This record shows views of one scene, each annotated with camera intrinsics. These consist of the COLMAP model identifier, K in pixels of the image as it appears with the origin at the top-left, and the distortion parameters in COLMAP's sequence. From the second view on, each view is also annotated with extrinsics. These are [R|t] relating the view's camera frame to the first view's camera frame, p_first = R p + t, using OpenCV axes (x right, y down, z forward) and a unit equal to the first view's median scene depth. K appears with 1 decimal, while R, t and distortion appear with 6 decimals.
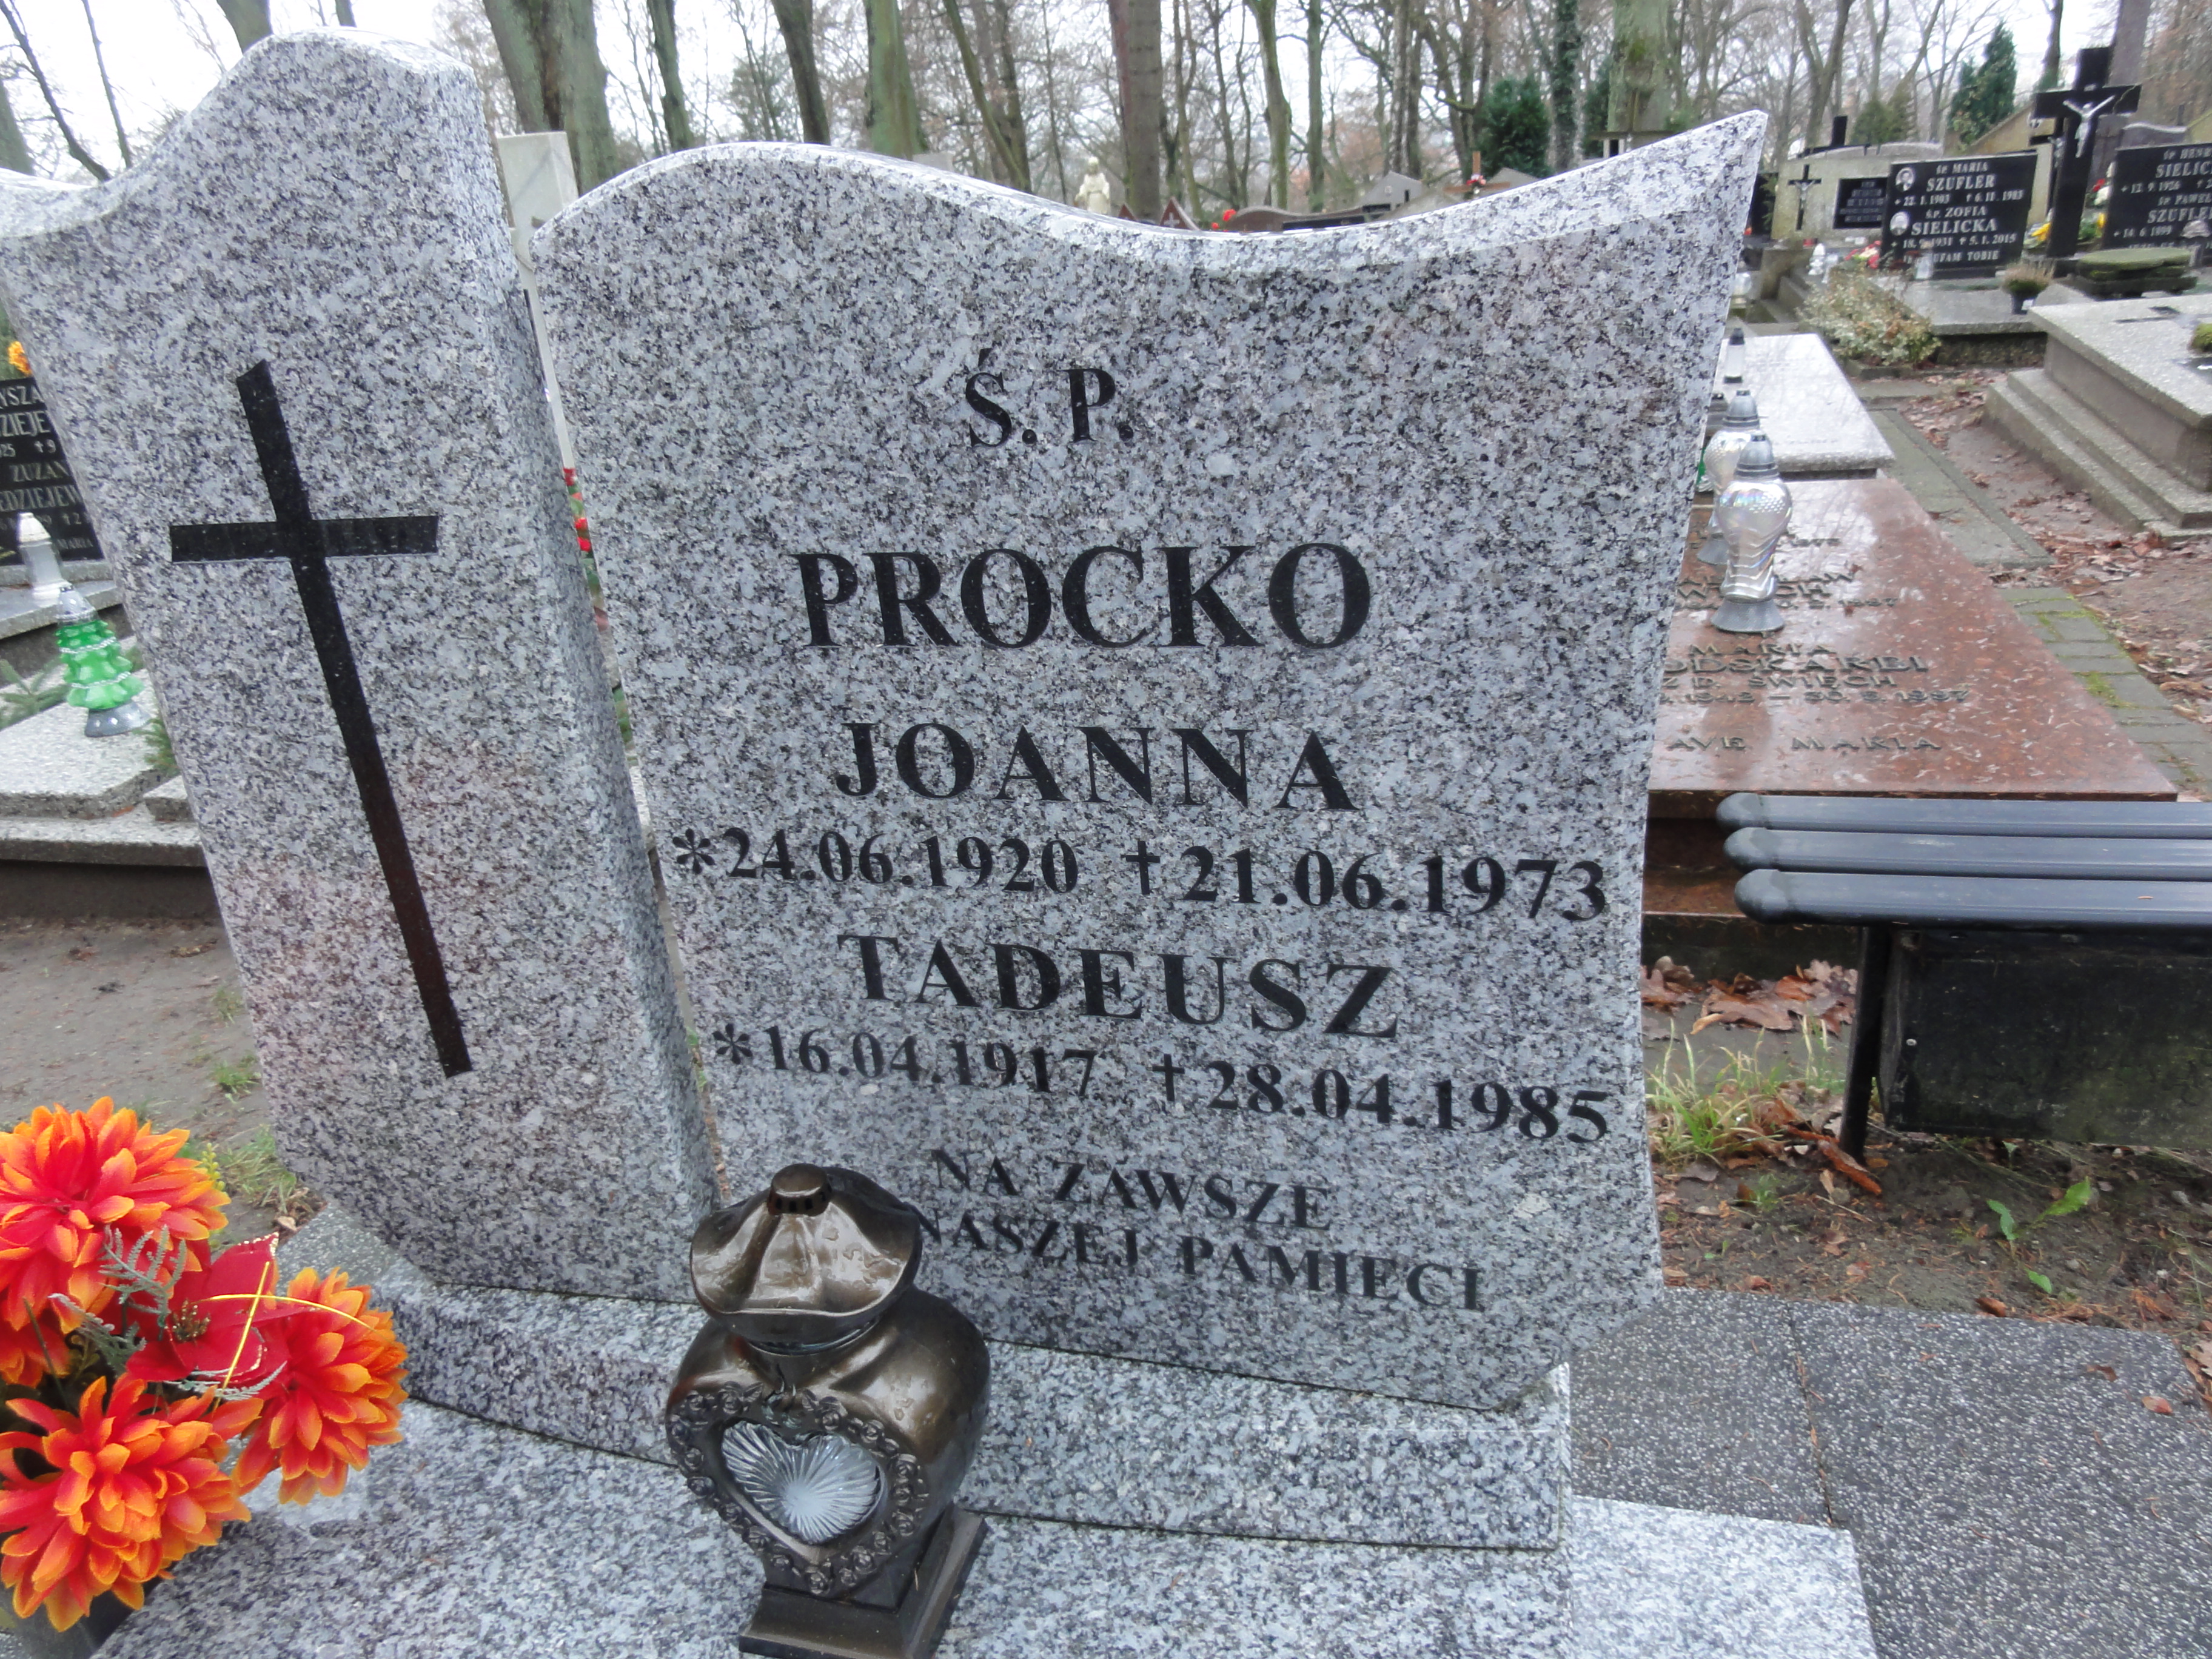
lens RADIAL K [[1569.7, 0, 1106.0], [0, 1569.7, 829.5], [0, 0, 1]] dist [-0.000045, 0.006207]
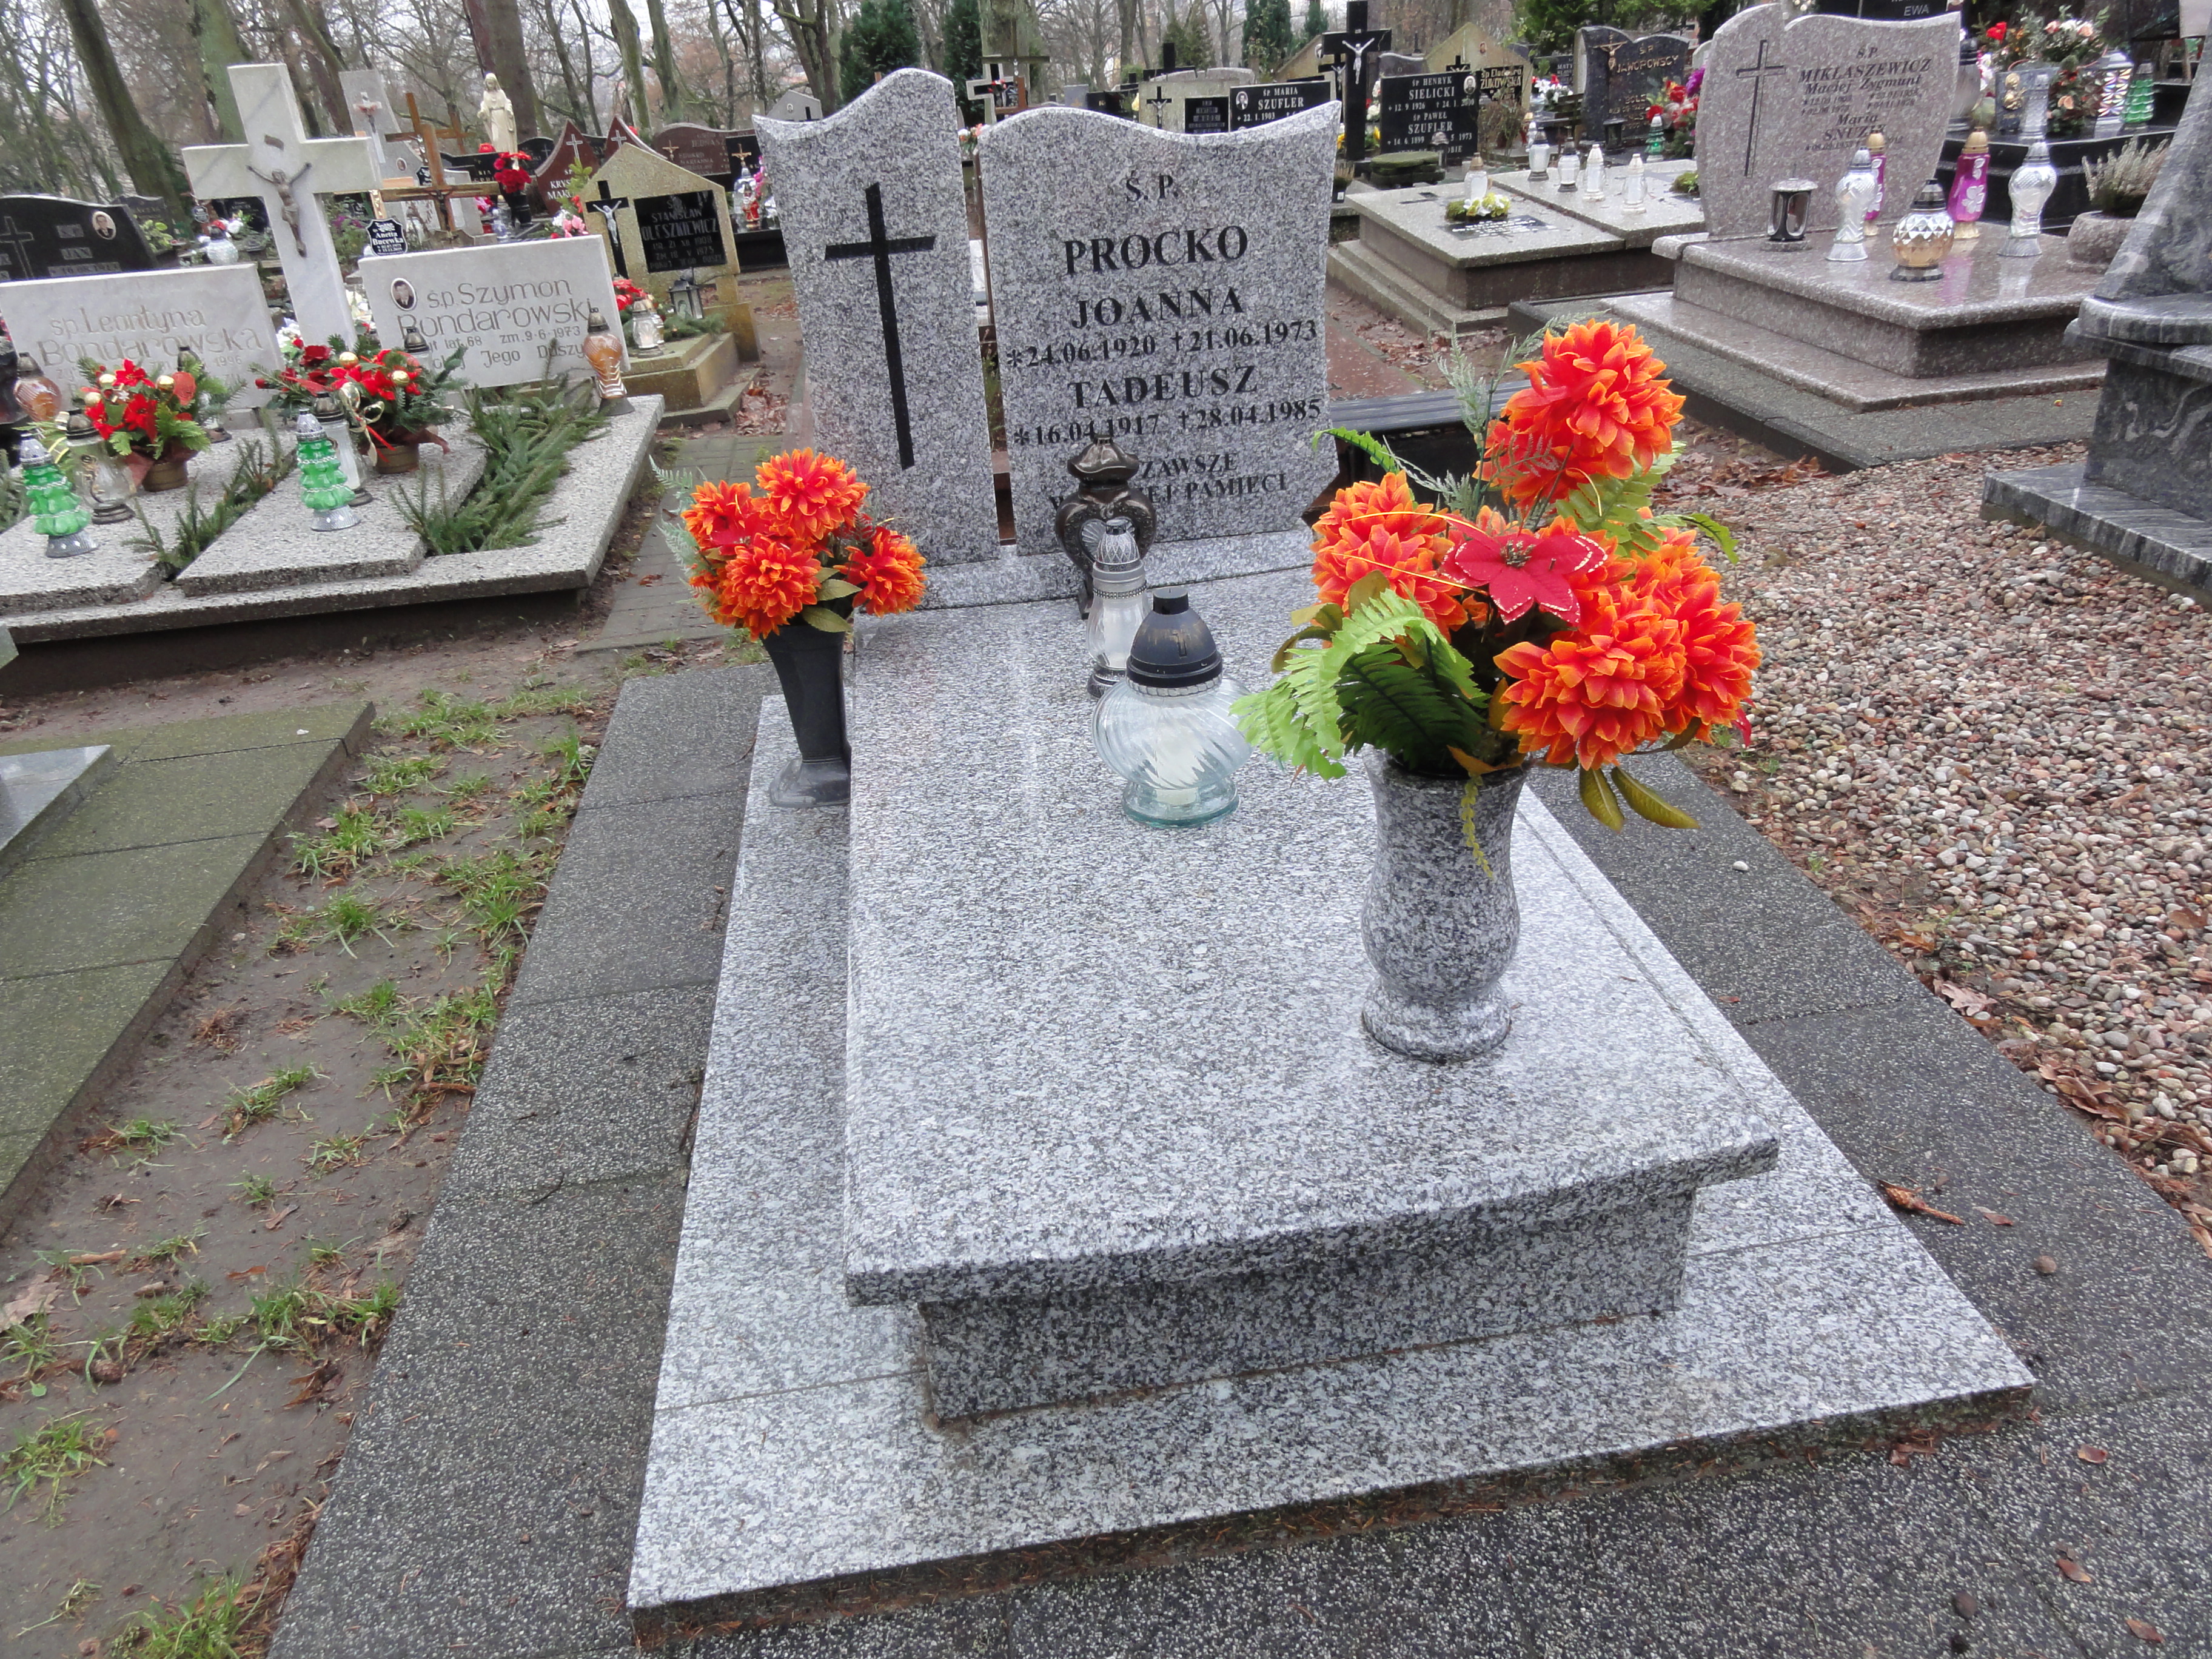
lens RADIAL K [[1569.7, 0, 1106.0], [0, 1569.7, 829.5], [0, 0, 1]] dist [-0.000045, 0.006207]
pose [[0.927776, -0.156685, 0.338646, -1.268484], [0.141079, 0.987493, 0.070387, 0.715674], [-0.345439, -0.017527, 0.938278, -1.832634]]
